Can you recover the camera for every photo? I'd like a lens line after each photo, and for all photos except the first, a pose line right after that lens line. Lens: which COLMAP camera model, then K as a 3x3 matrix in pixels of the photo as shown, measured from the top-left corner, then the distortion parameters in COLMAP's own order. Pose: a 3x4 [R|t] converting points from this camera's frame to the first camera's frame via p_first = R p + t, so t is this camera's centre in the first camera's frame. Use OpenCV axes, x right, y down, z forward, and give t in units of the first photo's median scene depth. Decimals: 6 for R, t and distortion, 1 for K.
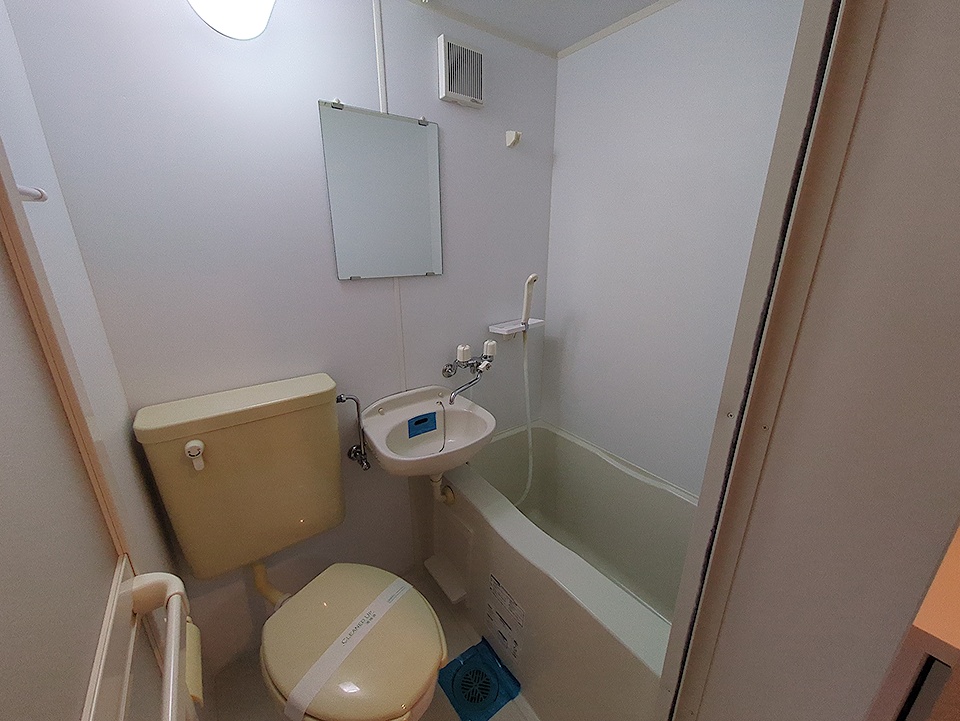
lens RADIAL K [[379.0, 0, 481.8], [0, 379.0, 365.5], [0, 0, 1]] dist [0.000354, -0.000075]
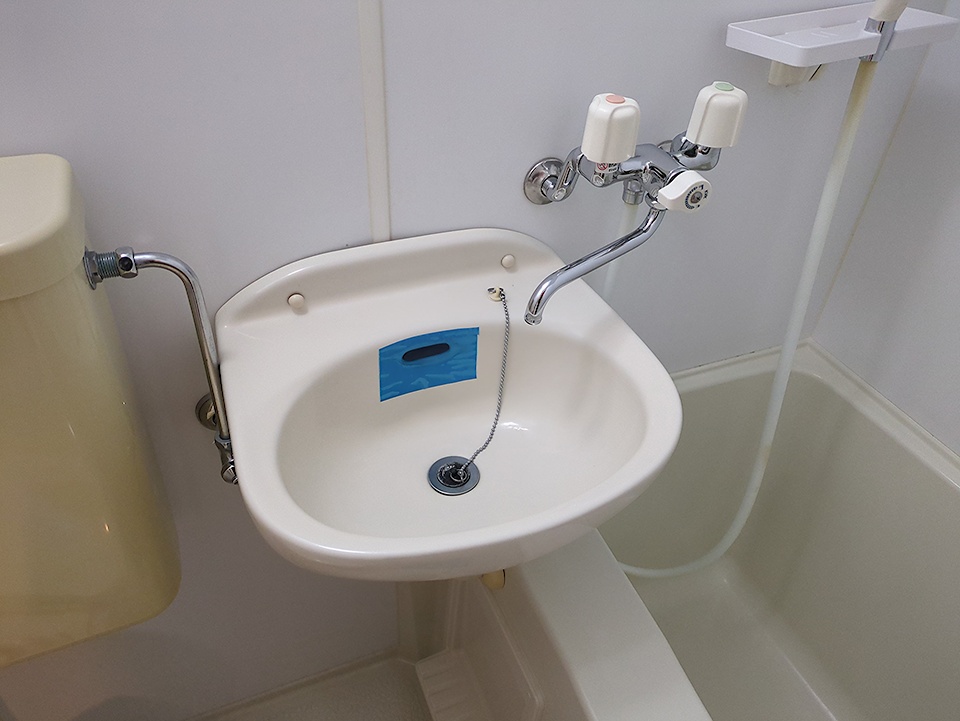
lens RADIAL K [[707.2, 0, 485.4], [0, 707.2, 357.7], [0, 0, 1]] dist [0.046388, -0.037801]
pose [[0.969770, 0.182935, -0.161498, -0.023889], [-0.116103, 0.928007, 0.354010, -0.050284], [0.214632, -0.324558, 0.921192, 0.491682]]
